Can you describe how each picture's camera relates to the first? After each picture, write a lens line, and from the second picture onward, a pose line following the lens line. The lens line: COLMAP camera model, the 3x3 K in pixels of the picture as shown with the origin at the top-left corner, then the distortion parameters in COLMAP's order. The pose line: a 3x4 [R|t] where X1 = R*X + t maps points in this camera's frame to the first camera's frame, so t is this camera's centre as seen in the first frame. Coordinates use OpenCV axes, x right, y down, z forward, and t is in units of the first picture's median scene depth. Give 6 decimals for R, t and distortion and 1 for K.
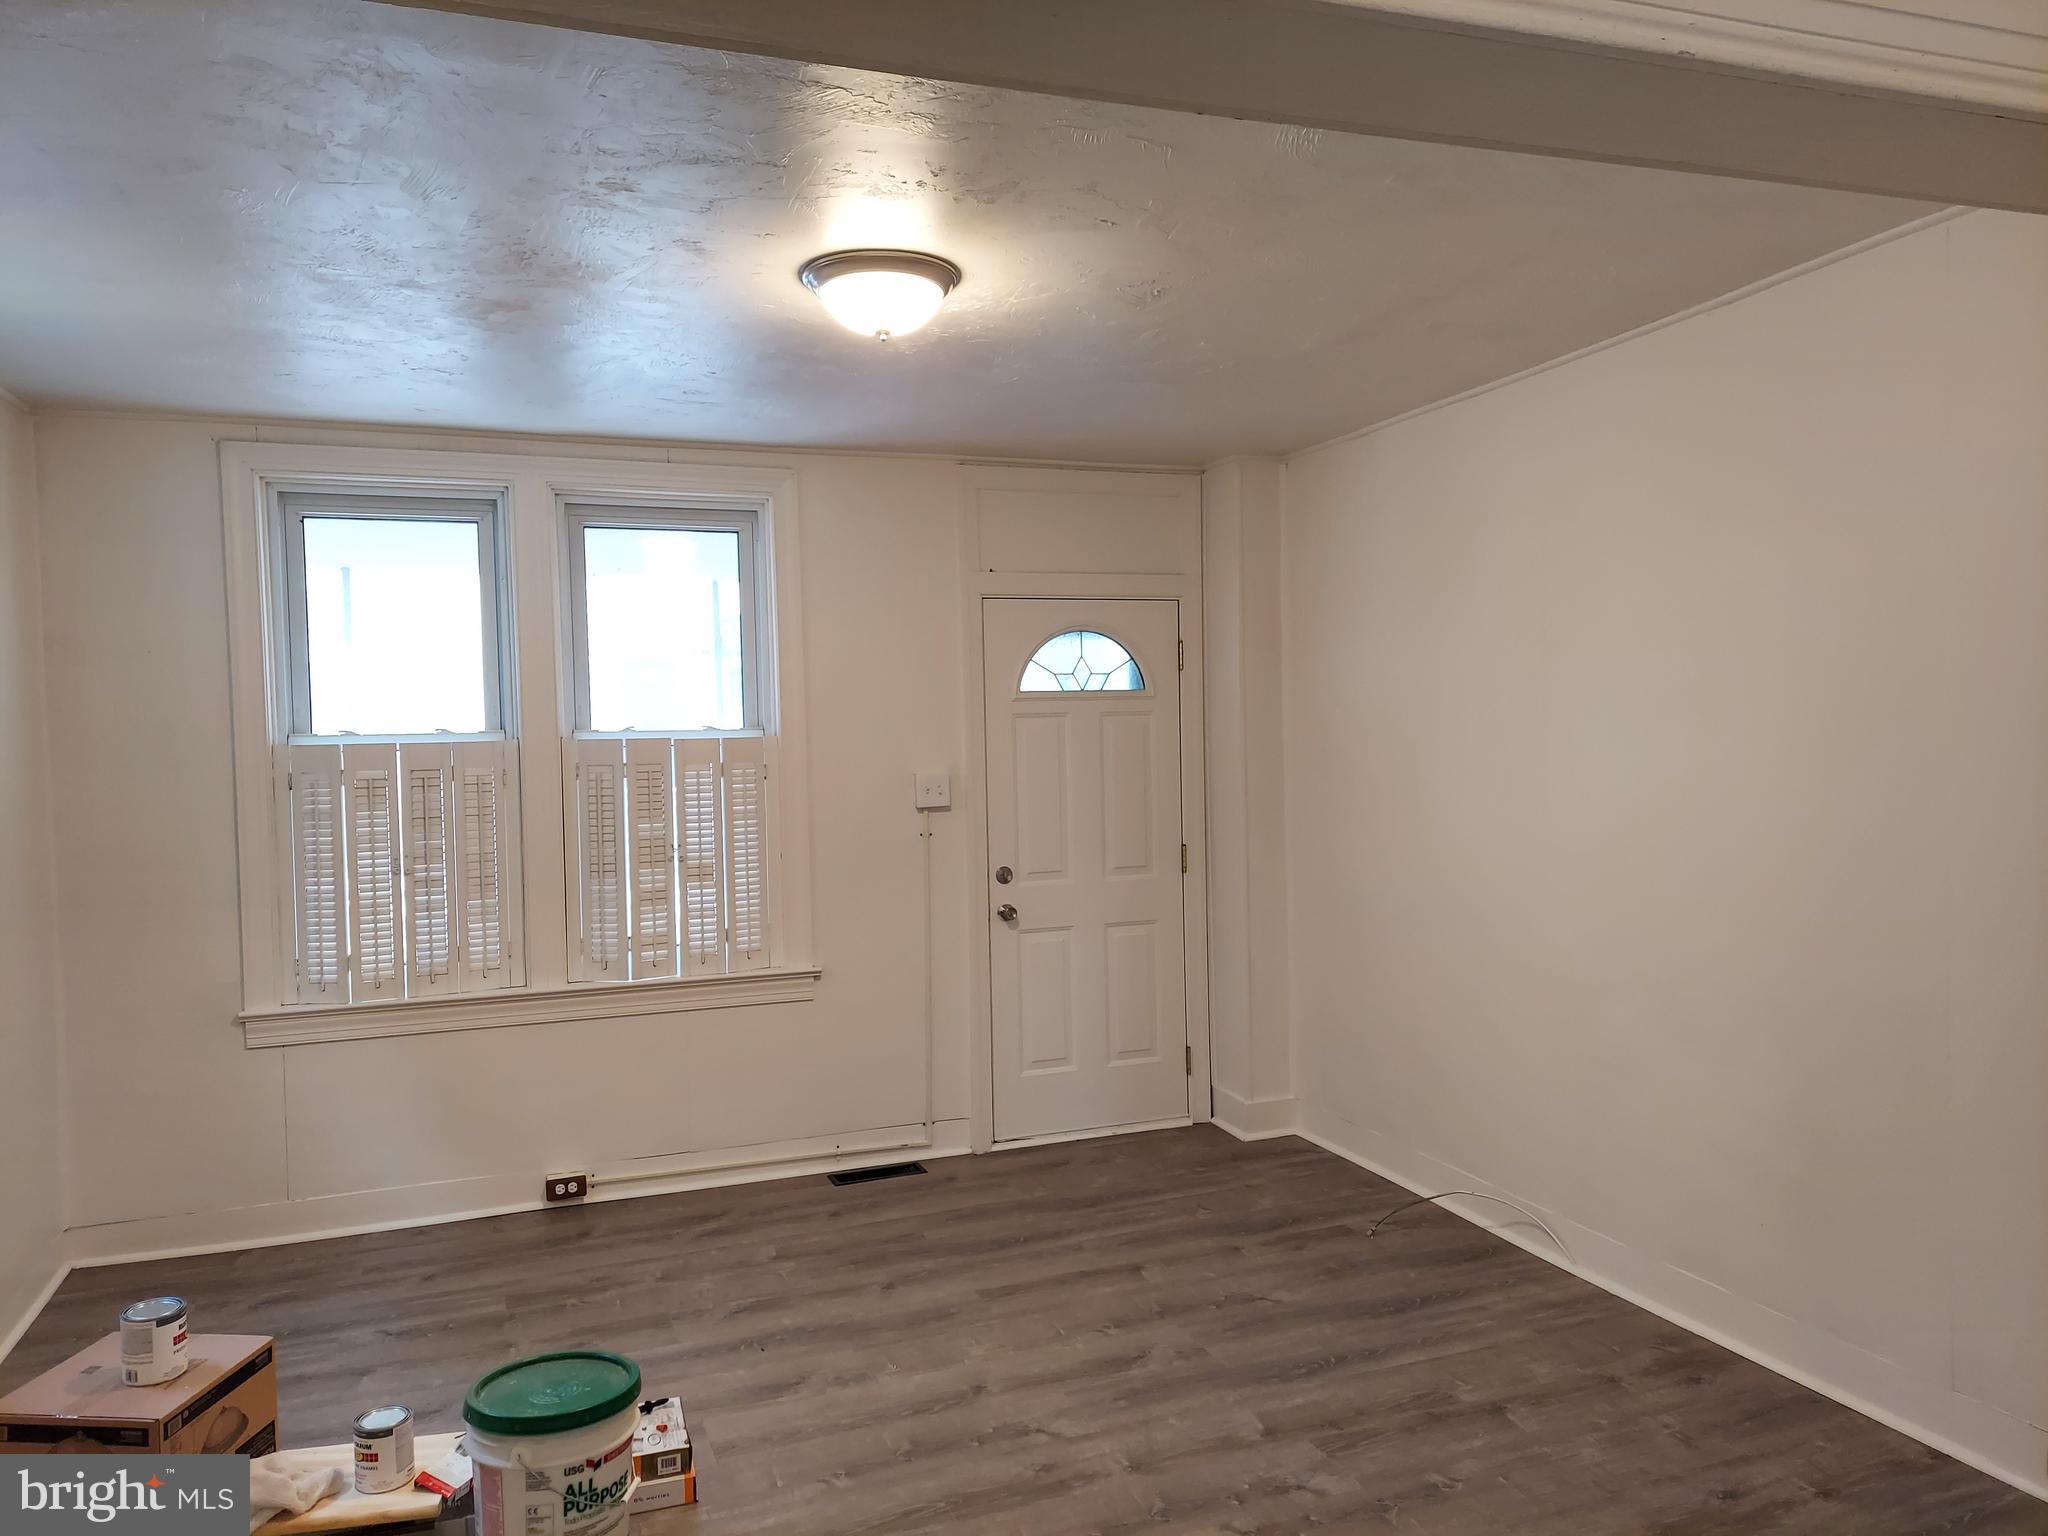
lens RADIAL K [[1446.1, 0, 1043.1], [0, 1446.1, 759.2], [0, 0, 1]] dist [0.048785, -0.046236]
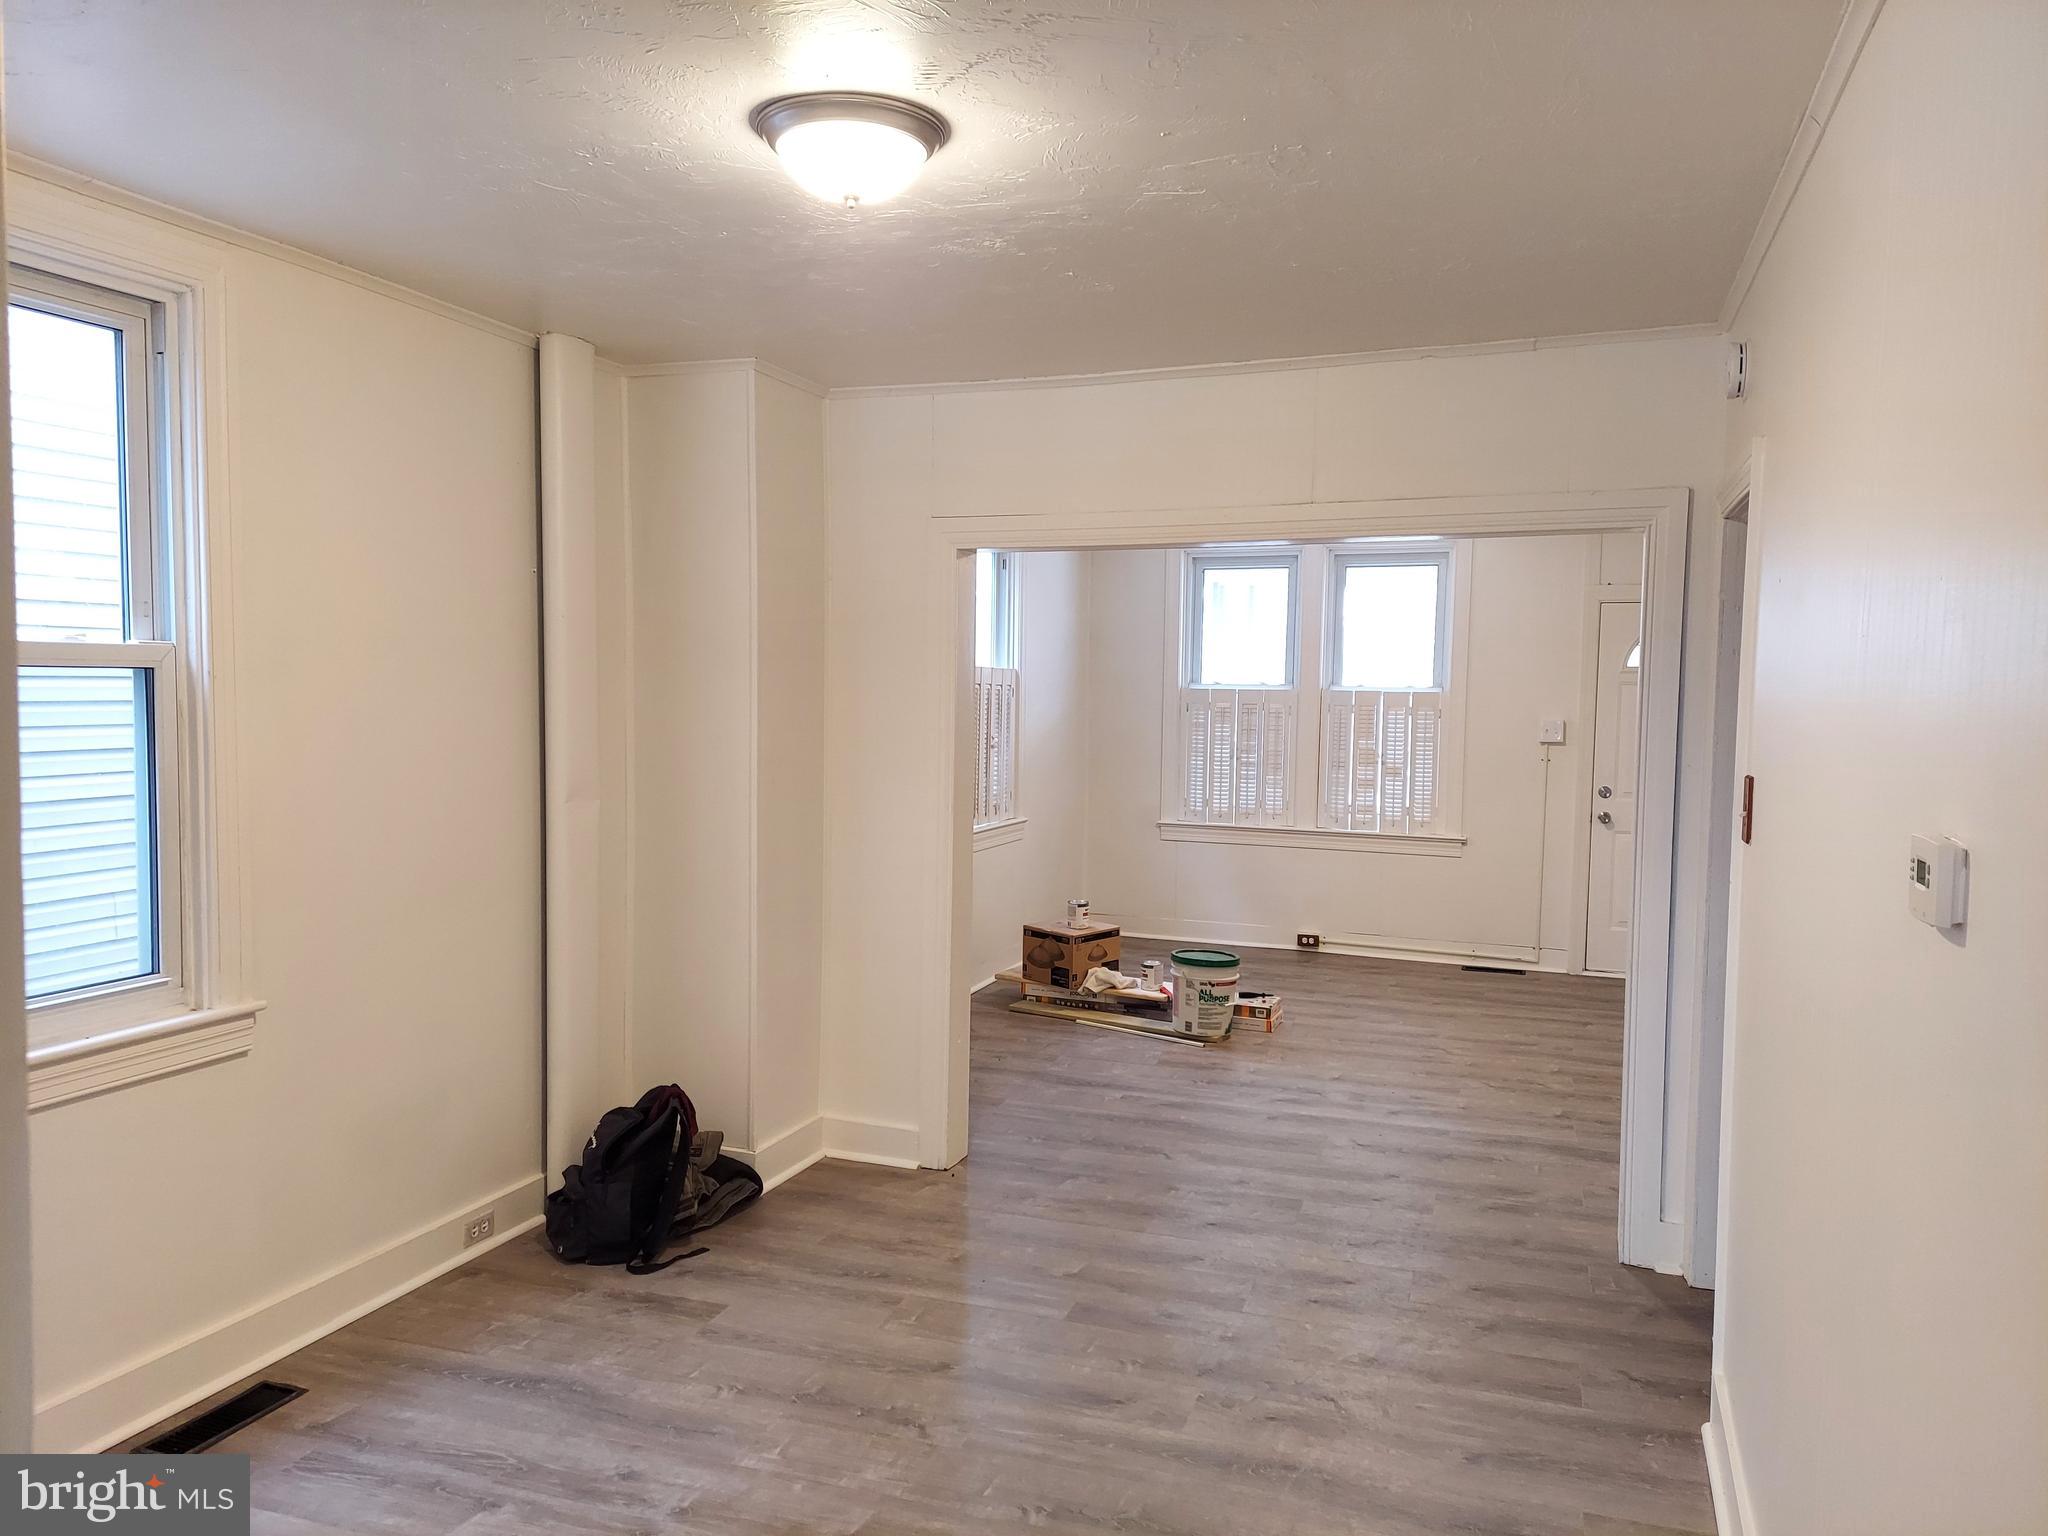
lens RADIAL K [[1446.1, 0, 1025.5], [0, 1446.1, 773.2], [0, 0, 1]] dist [0.048785, -0.046236]
pose [[0.748783, 0.068869, -0.659228, 0.565664], [-0.044334, 0.997564, 0.053858, 0.008213], [0.661331, -0.011102, 0.750012, -0.557216]]
